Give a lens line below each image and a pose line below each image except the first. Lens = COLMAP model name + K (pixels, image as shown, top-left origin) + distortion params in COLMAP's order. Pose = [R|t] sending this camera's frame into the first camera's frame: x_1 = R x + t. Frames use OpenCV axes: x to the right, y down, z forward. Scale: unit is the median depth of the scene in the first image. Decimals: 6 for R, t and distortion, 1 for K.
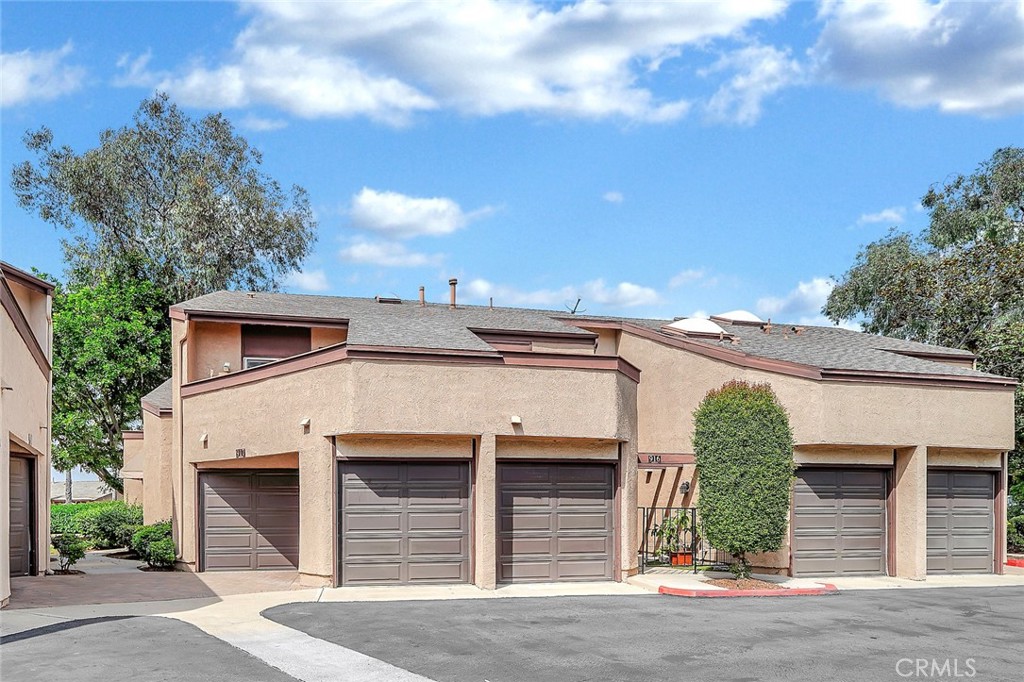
lens RADIAL K [[355.6, 0, 510.2], [0, 355.6, 341.0], [0, 0, 1]] dist [-0.001844, -0.000140]
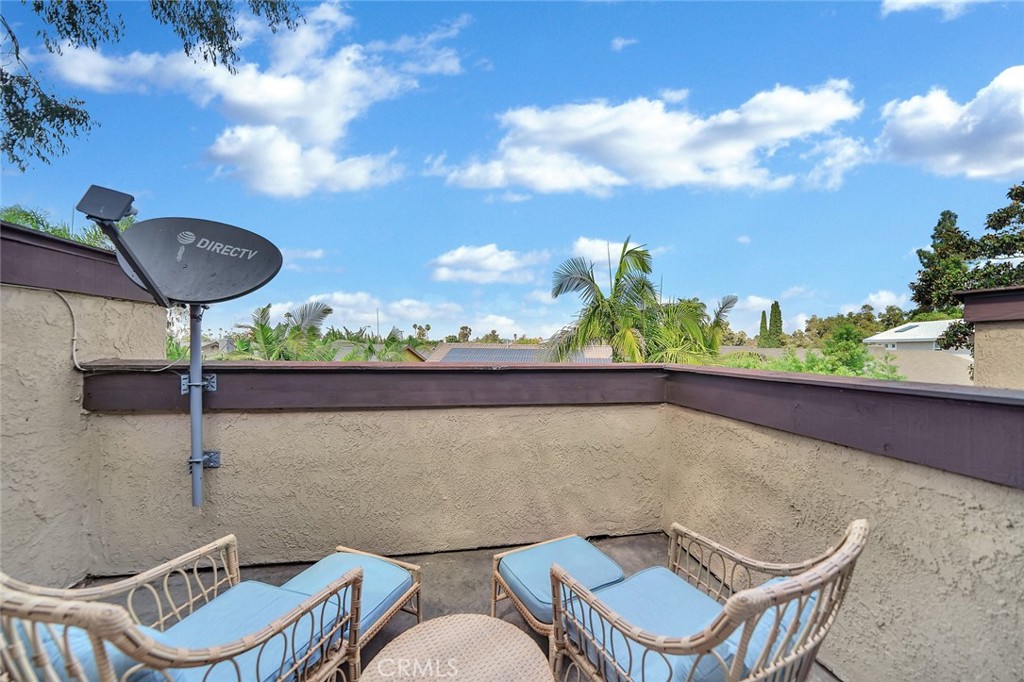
lens RADIAL K [[355.6, 0, 513.7], [0, 355.6, 339.0], [0, 0, 1]] dist [-0.001844, -0.000140]
pose [[0.999476, -0.010353, -0.030655, -0.657924], [0.010549, 0.999925, 0.006242, 0.001226], [0.030589, -0.006562, 0.999511, -0.558631]]
